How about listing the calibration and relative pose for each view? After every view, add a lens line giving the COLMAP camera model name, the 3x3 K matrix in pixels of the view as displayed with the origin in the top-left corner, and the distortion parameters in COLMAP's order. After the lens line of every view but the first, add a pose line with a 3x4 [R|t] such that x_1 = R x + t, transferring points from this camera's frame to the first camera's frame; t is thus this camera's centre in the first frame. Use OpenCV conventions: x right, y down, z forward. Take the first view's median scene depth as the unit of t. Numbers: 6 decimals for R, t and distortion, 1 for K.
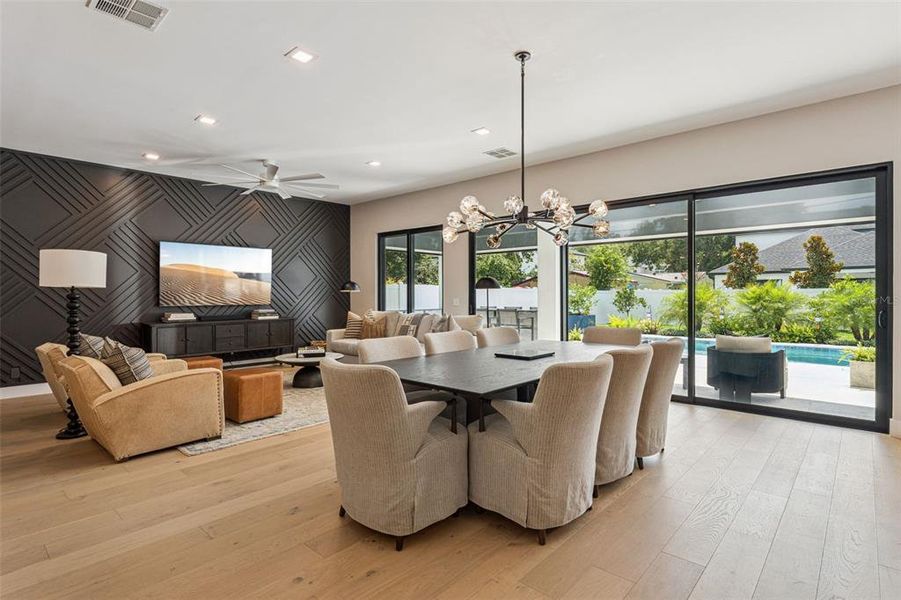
lens RADIAL K [[460.0, 0, 447.4], [0, 460.0, 296.4], [0, 0, 1]] dist [0.000302, -0.000068]
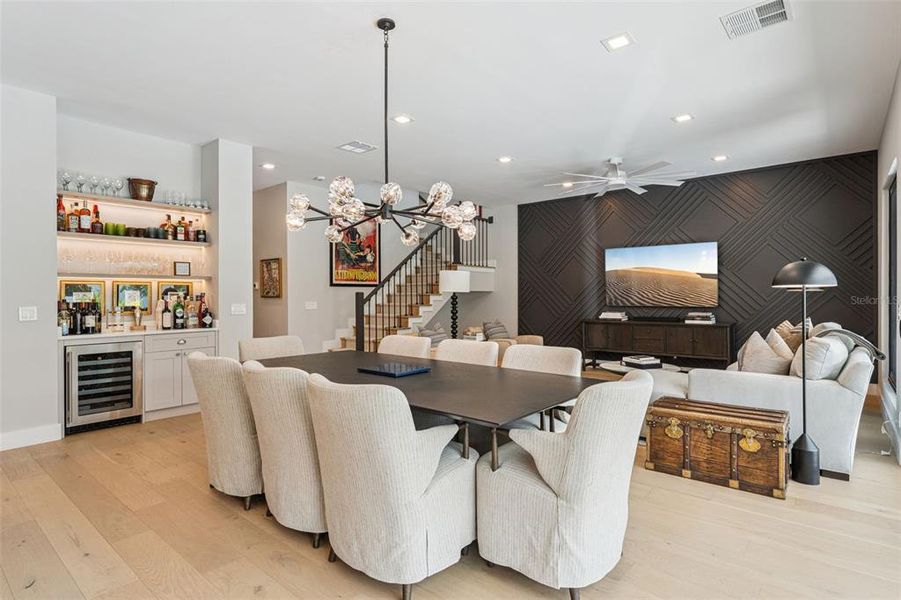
lens RADIAL K [[474.9, 0, 448.1], [0, 474.9, 298.0], [0, 0, 1]] dist [-0.003130, -0.000469]
pose [[0.031710, 0.005272, -0.999483, 0.463311], [0.000689, 0.999986, 0.005296, -0.004272], [0.999497, -0.000856, 0.031706, 0.470687]]
